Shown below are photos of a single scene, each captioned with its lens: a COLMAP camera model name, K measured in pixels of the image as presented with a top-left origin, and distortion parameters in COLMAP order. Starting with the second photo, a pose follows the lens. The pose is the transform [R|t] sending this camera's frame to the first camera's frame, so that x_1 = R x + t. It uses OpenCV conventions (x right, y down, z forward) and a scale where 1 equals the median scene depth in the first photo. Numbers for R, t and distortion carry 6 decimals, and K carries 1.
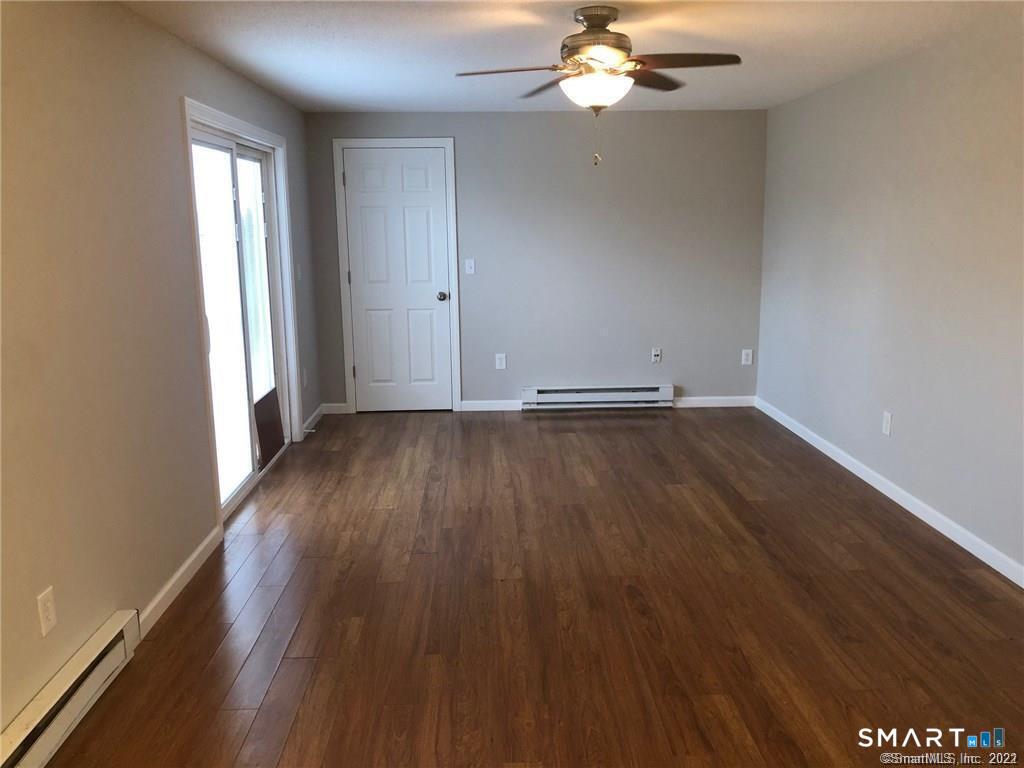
lens RADIAL K [[836.0, 0, 512.0], [0, 836.0, 384.0], [0, 0, 1]] dist [0.012280, -0.000634]
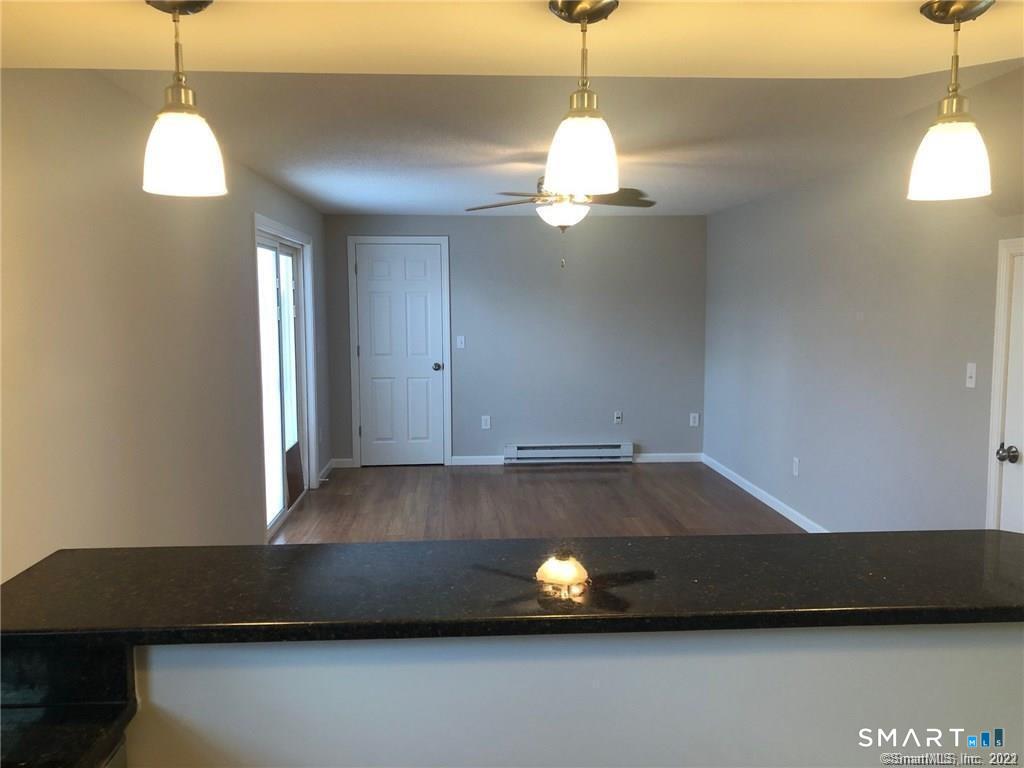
lens RADIAL K [[836.0, 0, 512.0], [0, 836.0, 384.0], [0, 0, 1]] dist [0.012280, -0.000634]
pose [[0.999602, 0.004978, 0.027786, -0.010470], [-0.002369, 0.995651, -0.093133, 0.029732], [-0.028128, 0.093030, 0.995266, -0.181923]]
